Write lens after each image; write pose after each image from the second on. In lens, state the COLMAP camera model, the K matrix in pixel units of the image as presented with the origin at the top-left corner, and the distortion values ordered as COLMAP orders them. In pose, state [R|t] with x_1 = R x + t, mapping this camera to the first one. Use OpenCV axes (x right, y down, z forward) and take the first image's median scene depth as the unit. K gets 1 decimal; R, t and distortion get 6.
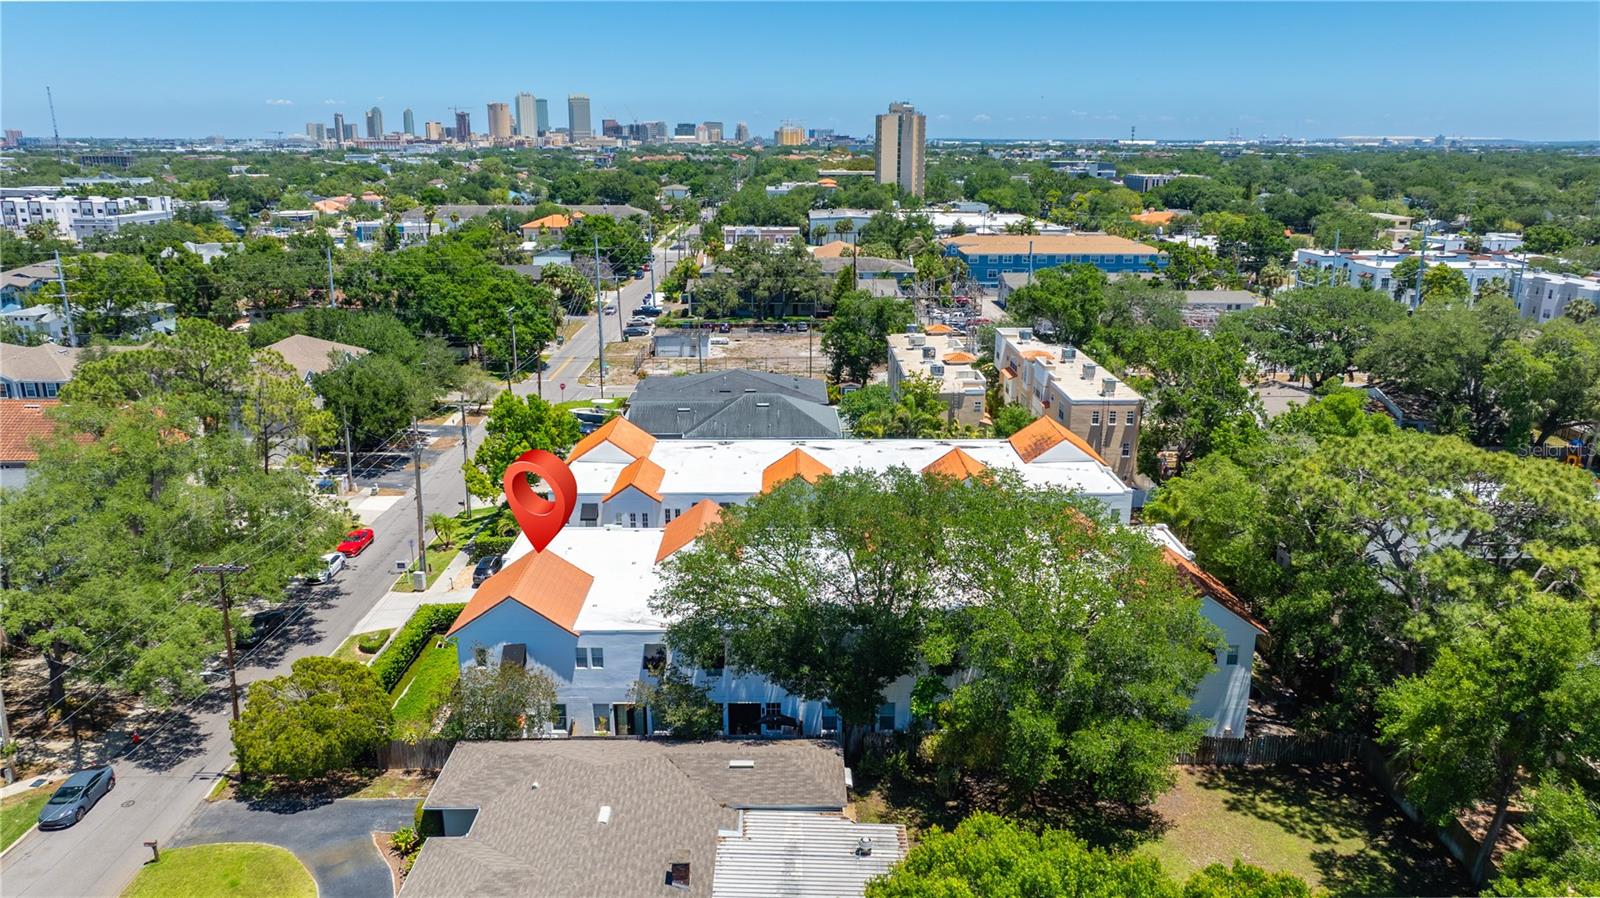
lens RADIAL K [[1132.1, 0, 799.5], [0, 1132.1, 459.1], [0, 0, 1]] dist [-0.027564, 0.019722]
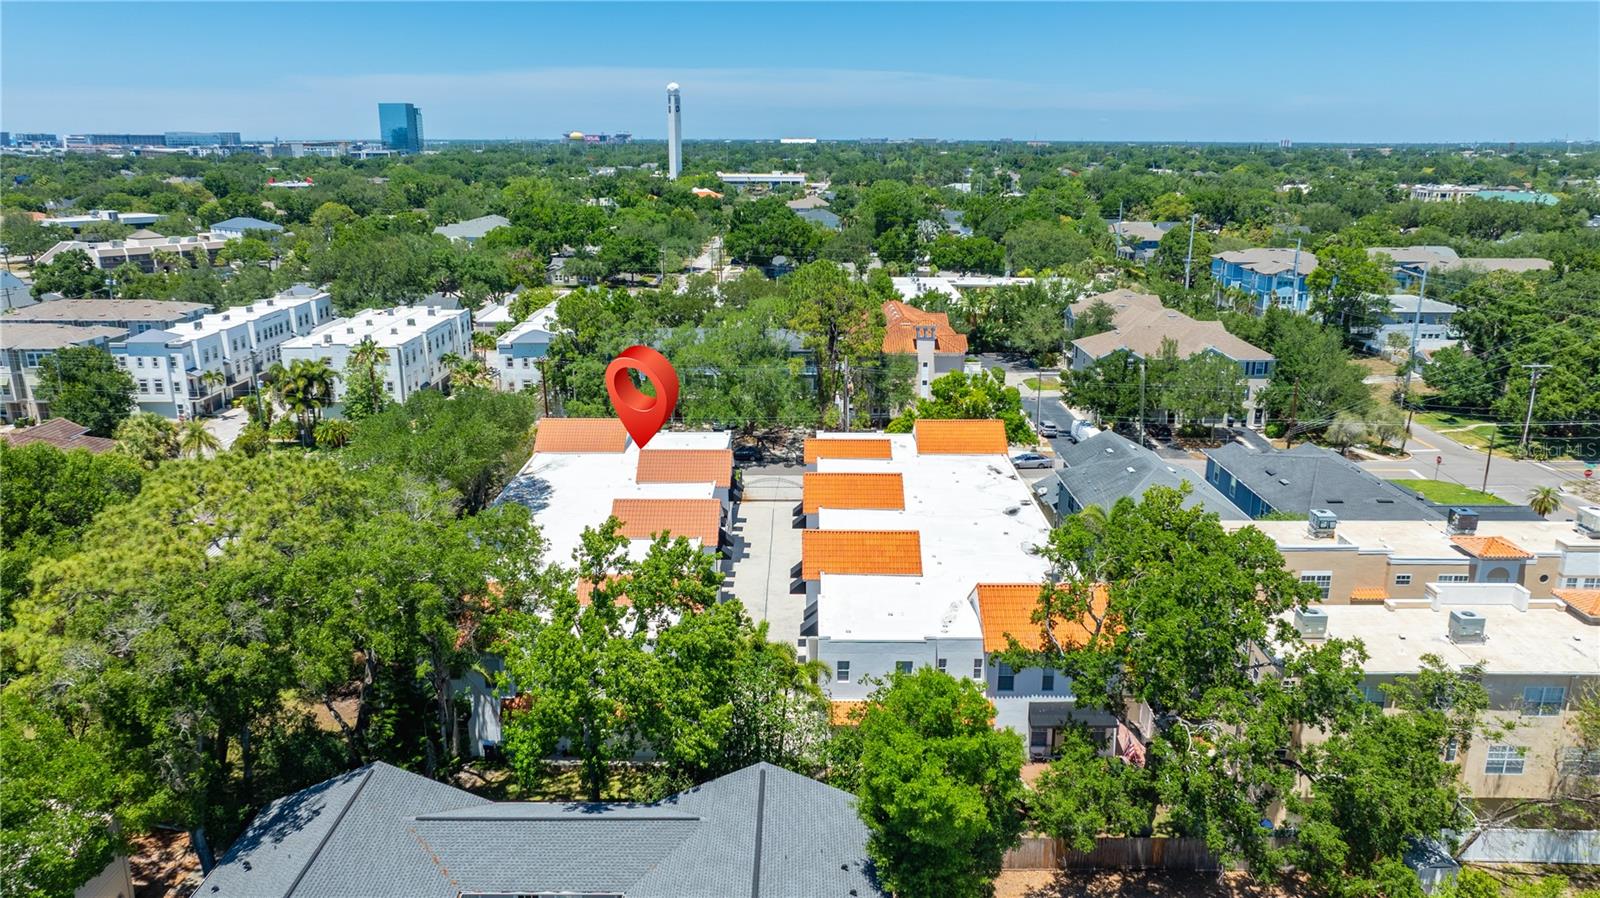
lens RADIAL K [[1132.1, 0, 801.3], [0, 1132.1, 453.8], [0, 0, 1]] dist [-0.027564, 0.019722]
pose [[-0.018562, 0.268032, -0.963231, 0.228515], [-0.274058, 0.925135, 0.262713, -0.063185], [0.961534, 0.268857, 0.056284, 0.220348]]
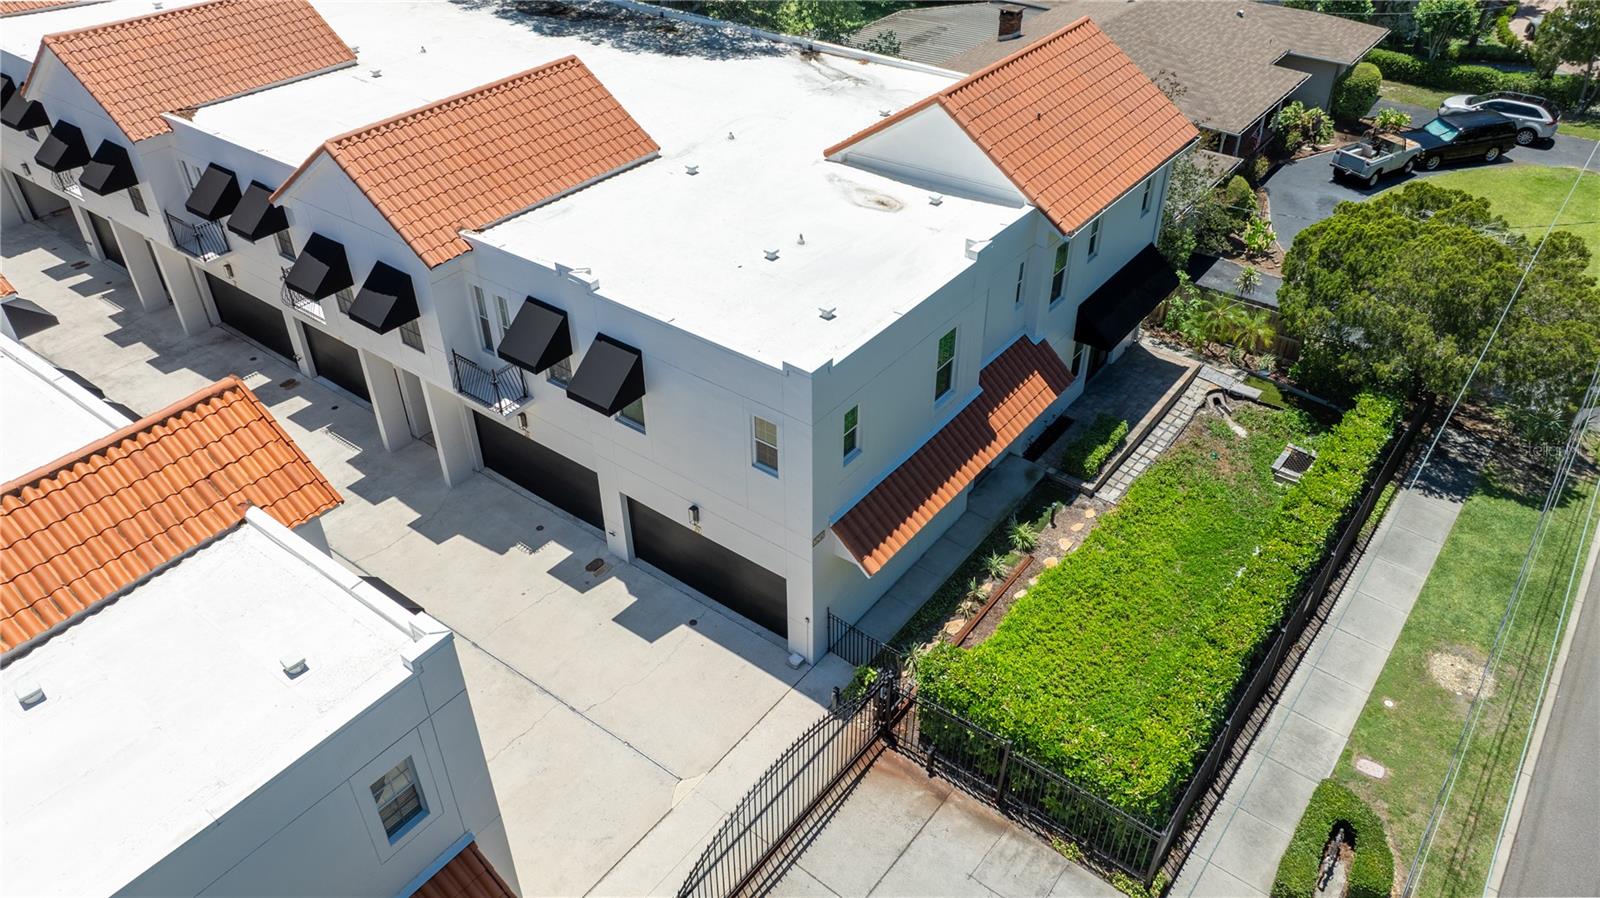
lens RADIAL K [[1132.1, 0, 785.3], [0, 1132.1, 446.6], [0, 0, 1]] dist [-0.027564, 0.019722]
pose [[-0.783433, -0.362715, 0.504649, -0.081124], [0.178063, 0.646967, 0.741436, -0.026331], [-0.595421, 0.670724, -0.442269, 0.245478]]
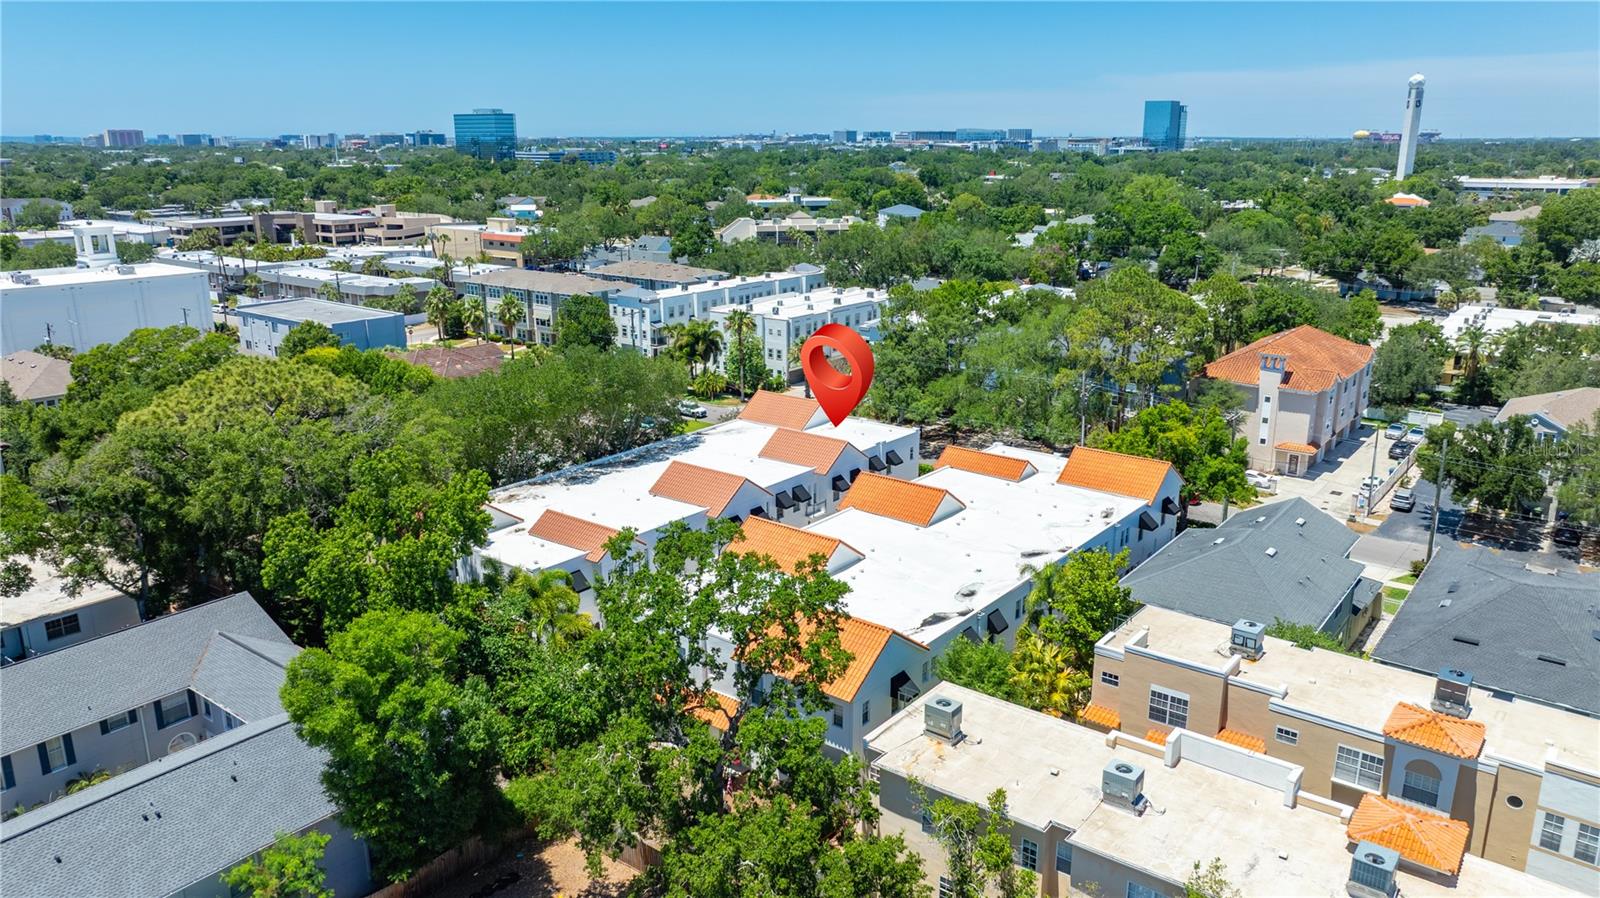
lens RADIAL K [[1132.1, 0, 797.9], [0, 1132.1, 445.1], [0, 0, 1]] dist [-0.027564, 0.019722]
pose [[-0.629003, 0.204738, -0.749958, 0.184428], [-0.212239, 0.882824, 0.419019, -0.098112], [0.747870, 0.422735, -0.511846, 0.344139]]
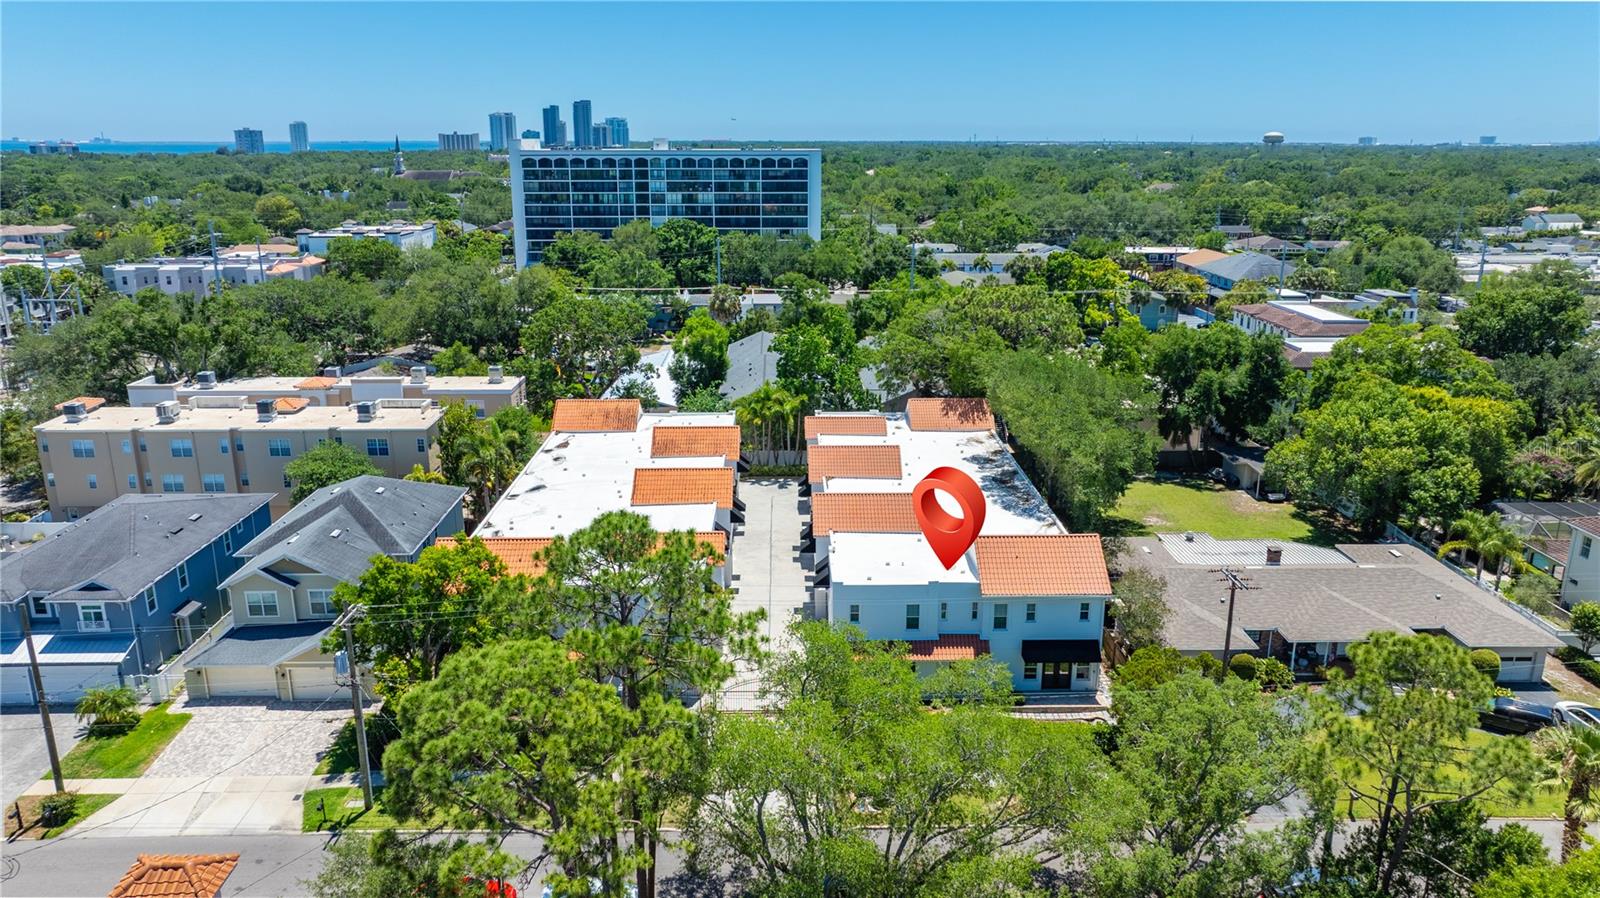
lens RADIAL K [[1132.1, 0, 804.5], [0, 1132.1, 442.4], [0, 0, 1]] dist [-0.027564, 0.019722]
pose [[-0.005210, -0.261934, 0.965072, -0.230236], [0.272549, 0.928175, 0.253391, -0.058668], [-0.962128, 0.264350, 0.066554, 0.203387]]
